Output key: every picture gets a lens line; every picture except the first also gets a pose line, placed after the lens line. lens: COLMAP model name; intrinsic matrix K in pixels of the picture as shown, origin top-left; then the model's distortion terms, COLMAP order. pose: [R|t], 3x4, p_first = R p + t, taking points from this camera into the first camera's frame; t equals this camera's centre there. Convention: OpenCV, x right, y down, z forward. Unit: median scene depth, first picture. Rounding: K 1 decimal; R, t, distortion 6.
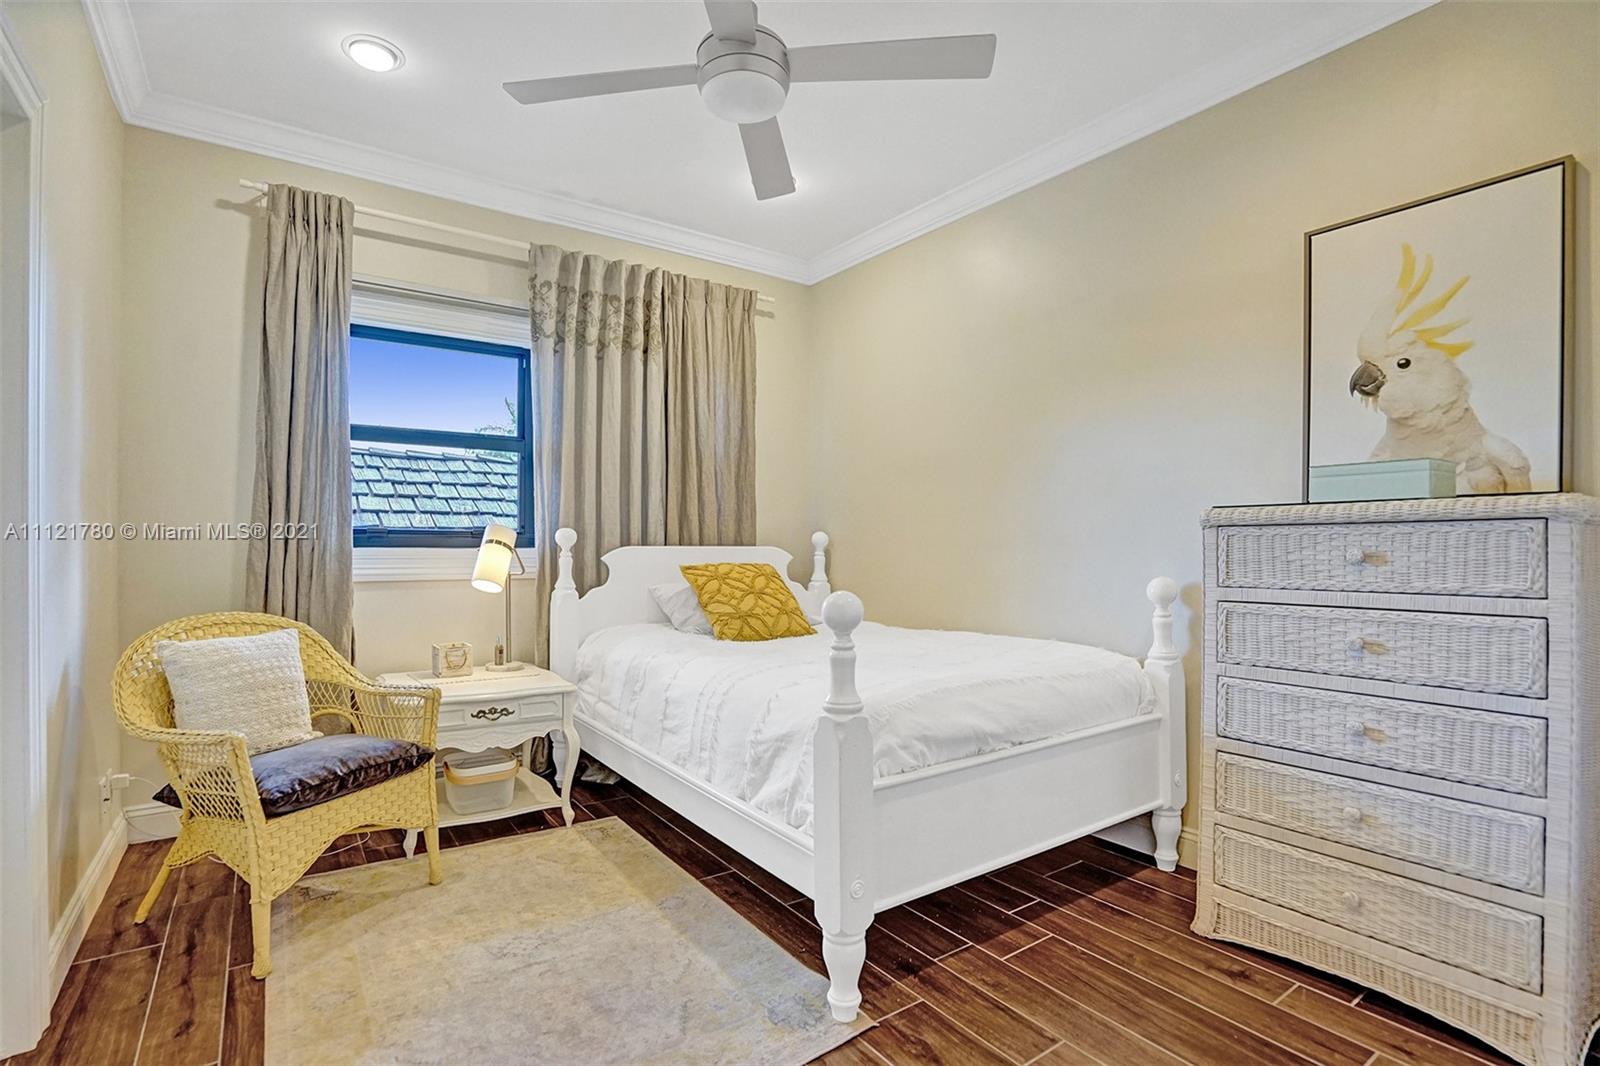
lens RADIAL K [[757.0, 0, 765.2], [0, 757.0, 573.3], [0, 0, 1]] dist [-0.064163, 0.013635]
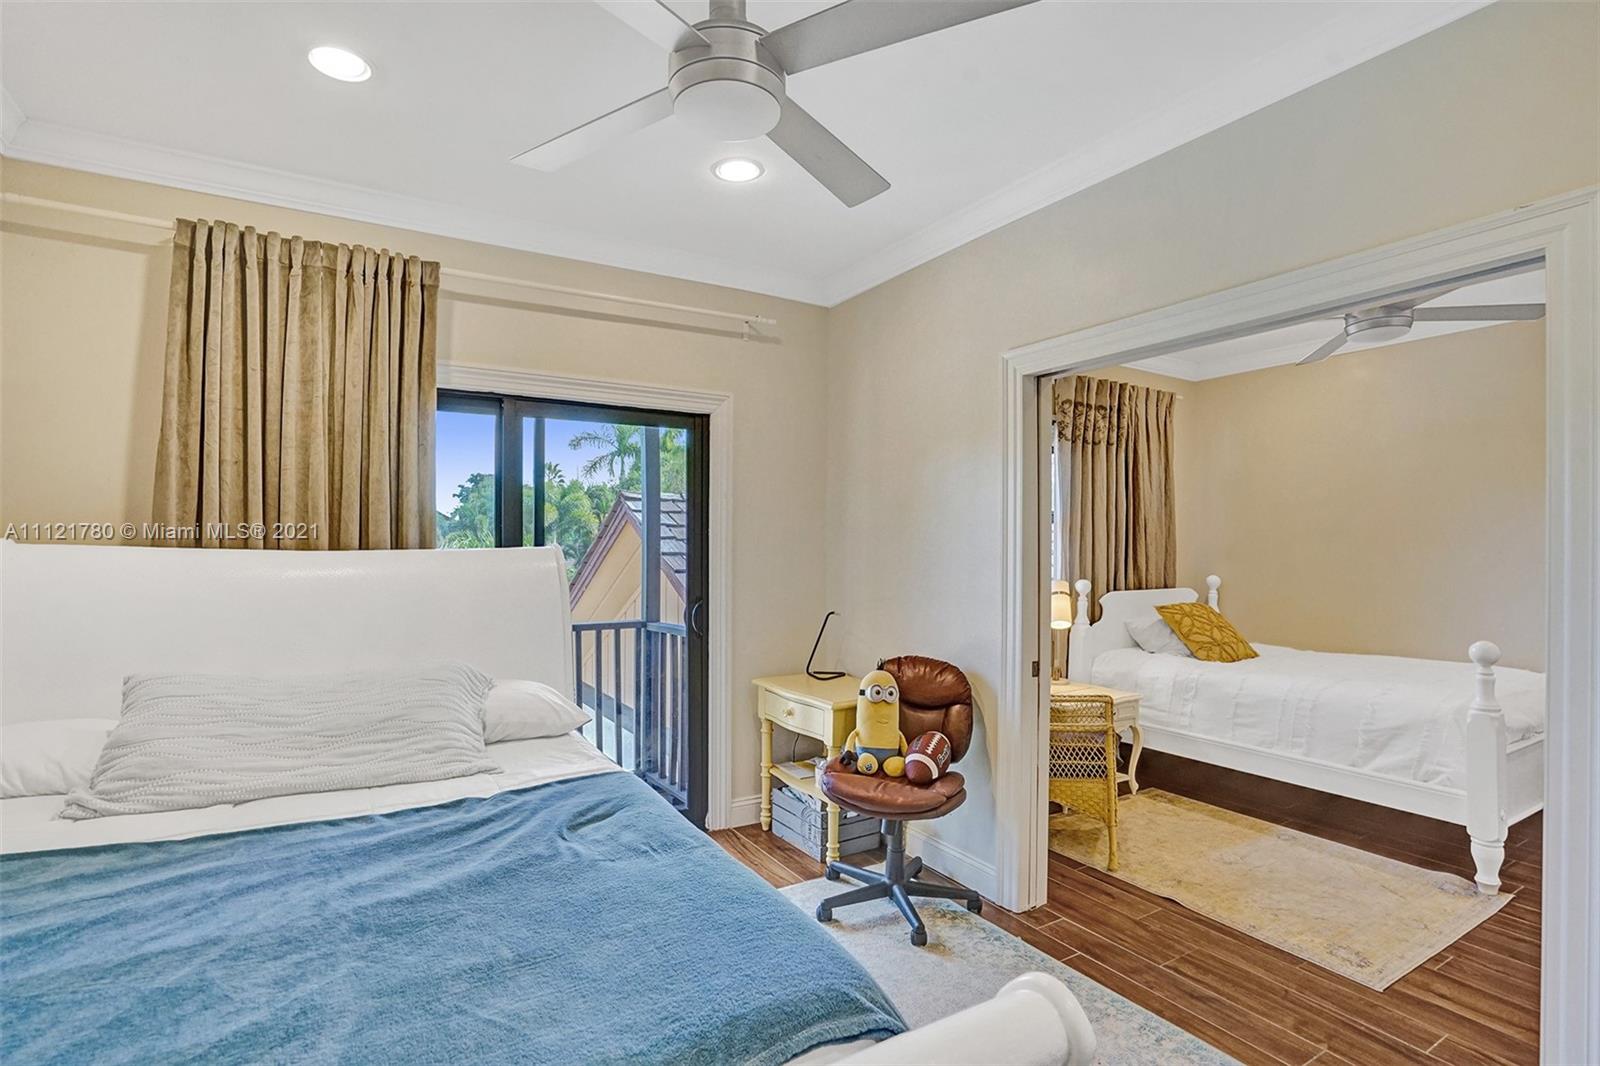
lens RADIAL K [[757.0, 0, 765.2], [0, 757.0, 573.3], [0, 0, 1]] dist [-0.064163, 0.013635]
pose [[0.997070, -0.004606, -0.076359, -0.742016], [0.004398, 0.999986, -0.002893, -0.071288], [0.076371, 0.002548, 0.997076, -0.405593]]
